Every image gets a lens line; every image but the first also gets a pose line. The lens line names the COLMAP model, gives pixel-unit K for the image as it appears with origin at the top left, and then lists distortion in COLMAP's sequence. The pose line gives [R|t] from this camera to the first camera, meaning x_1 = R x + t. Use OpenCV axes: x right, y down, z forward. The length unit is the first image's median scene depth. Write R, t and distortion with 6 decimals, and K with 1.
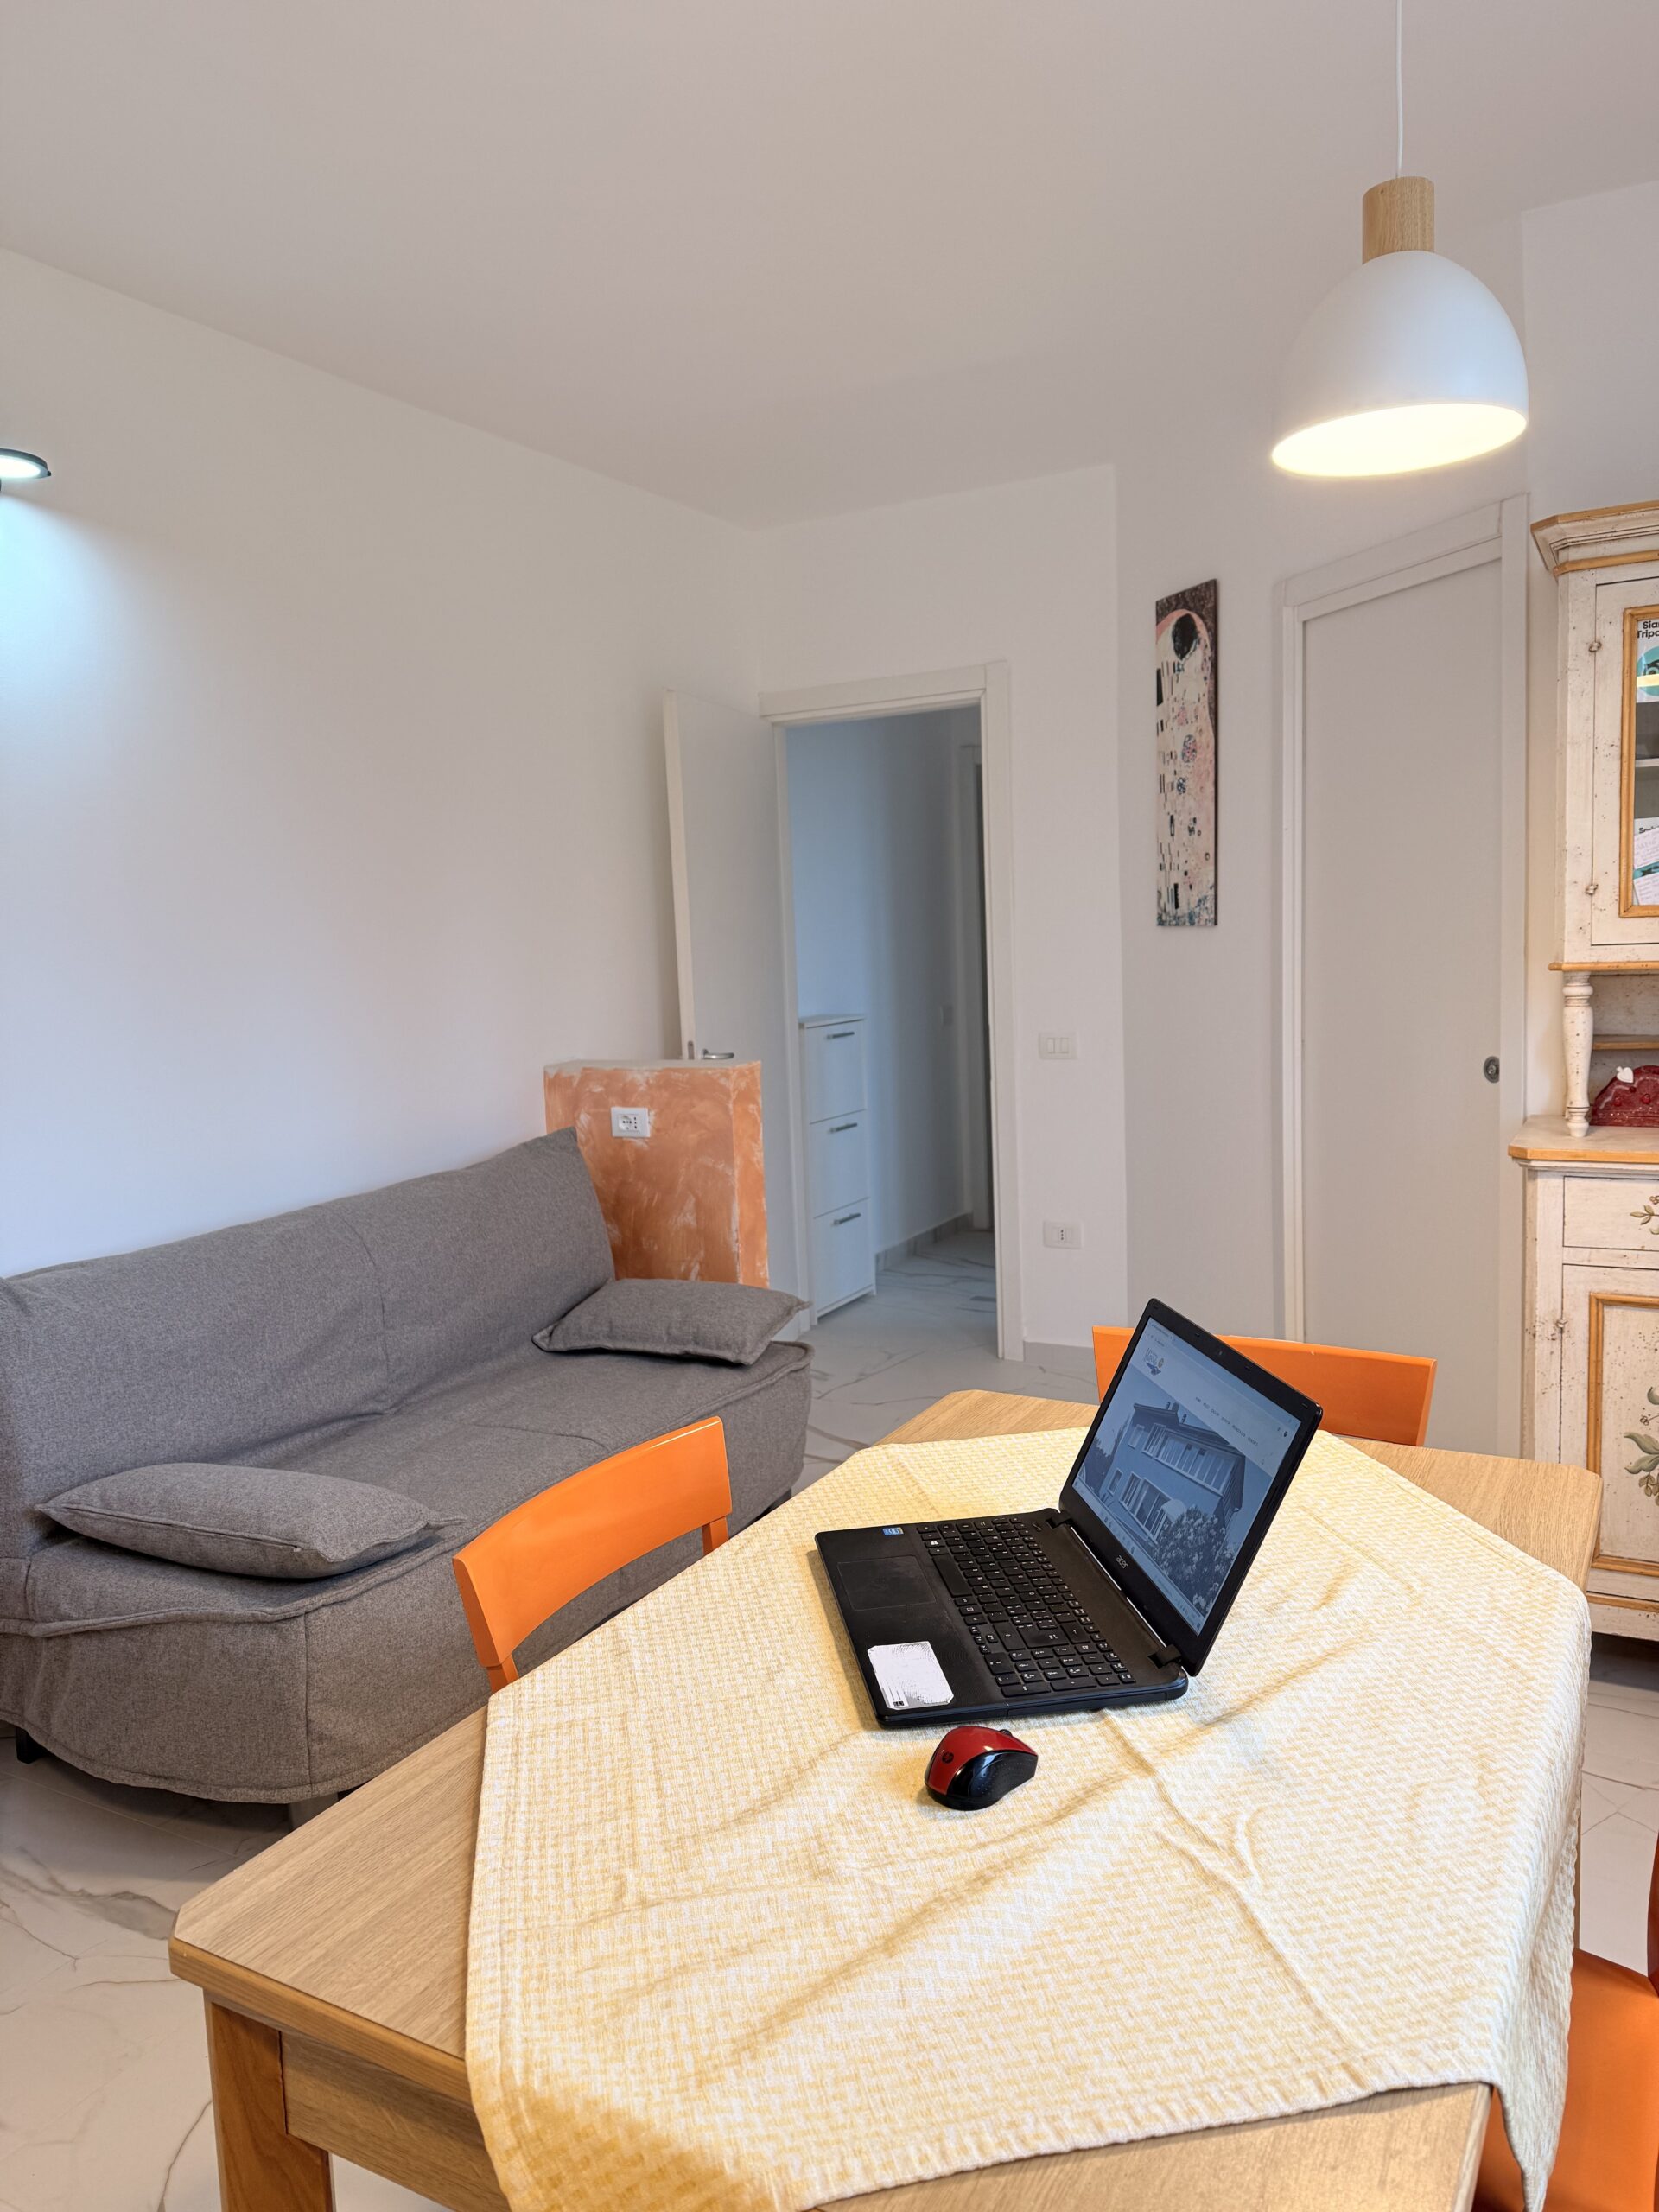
lens RADIAL K [[1557.3, 0, 829.5], [0, 1557.3, 1106.0], [0, 0, 1]] dist [0.133153, -0.190633]
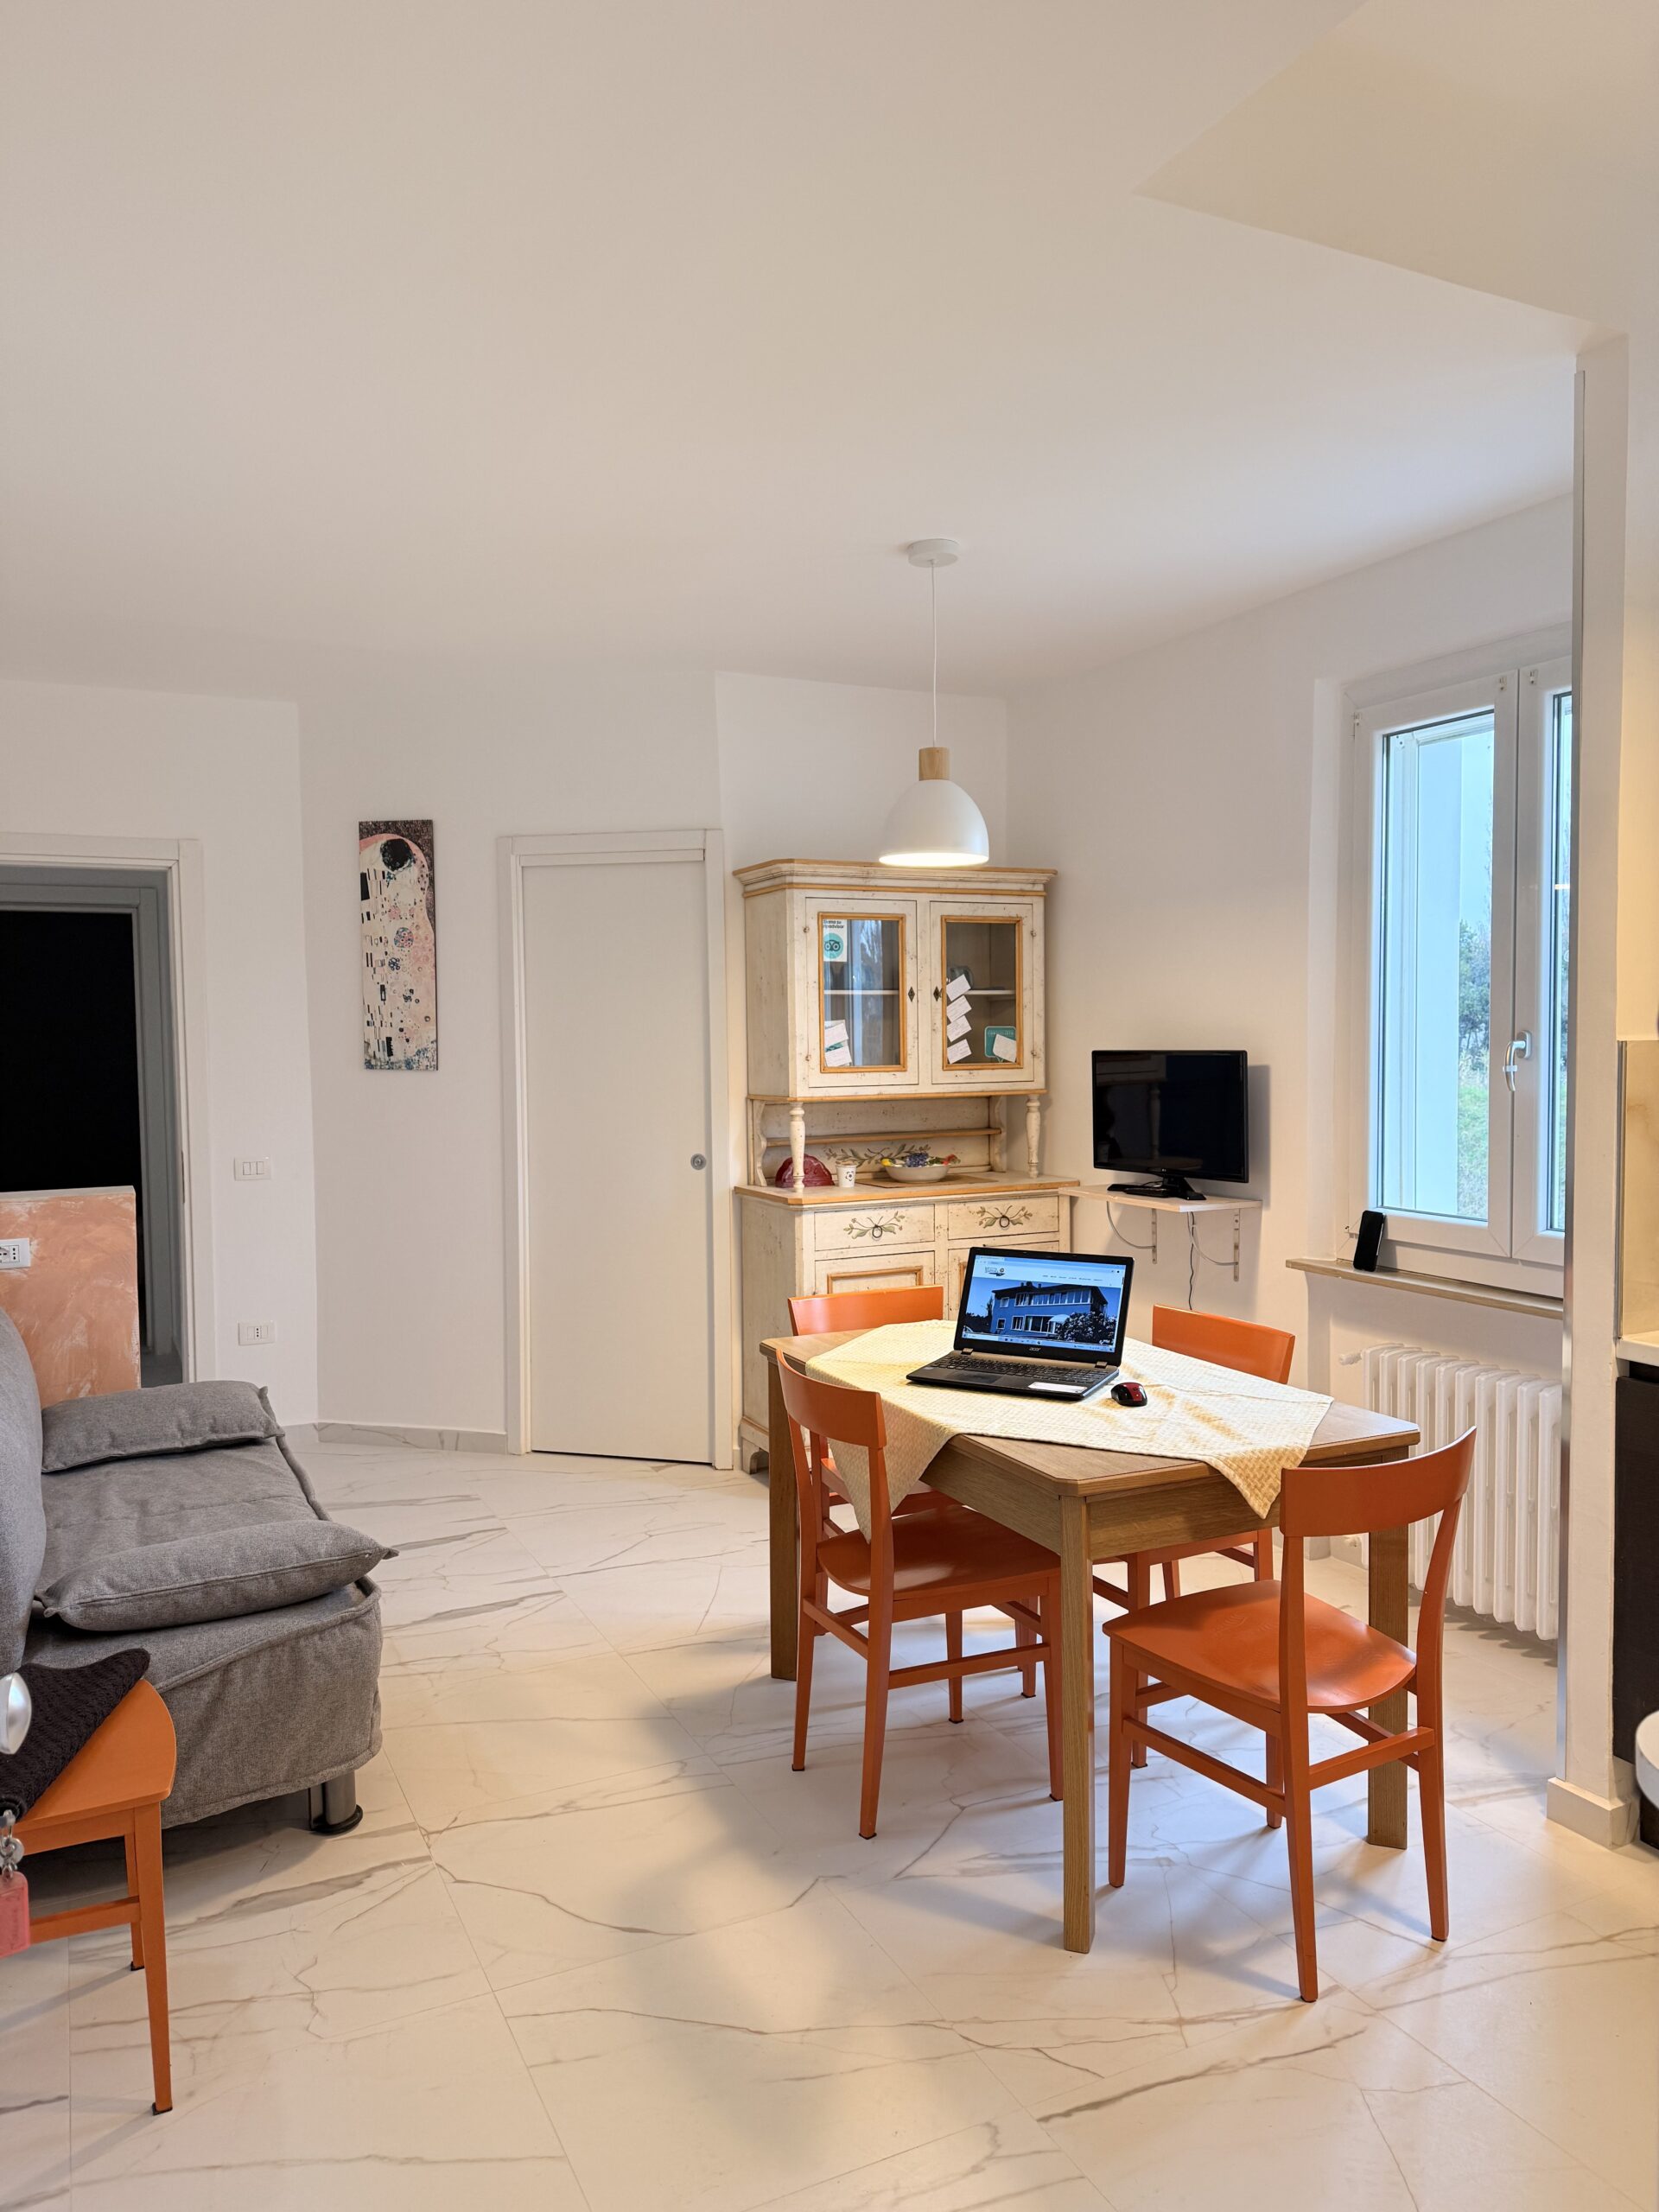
lens RADIAL K [[1557.3, 0, 829.5], [0, 1557.3, 1106.0], [0, 0, 1]] dist [0.133153, -0.190633]
pose [[0.567583, -0.005017, 0.823301, -0.680183], [0.078640, 0.995740, -0.048146, 0.006658], [-0.819552, 0.092072, 0.565560, -0.030563]]
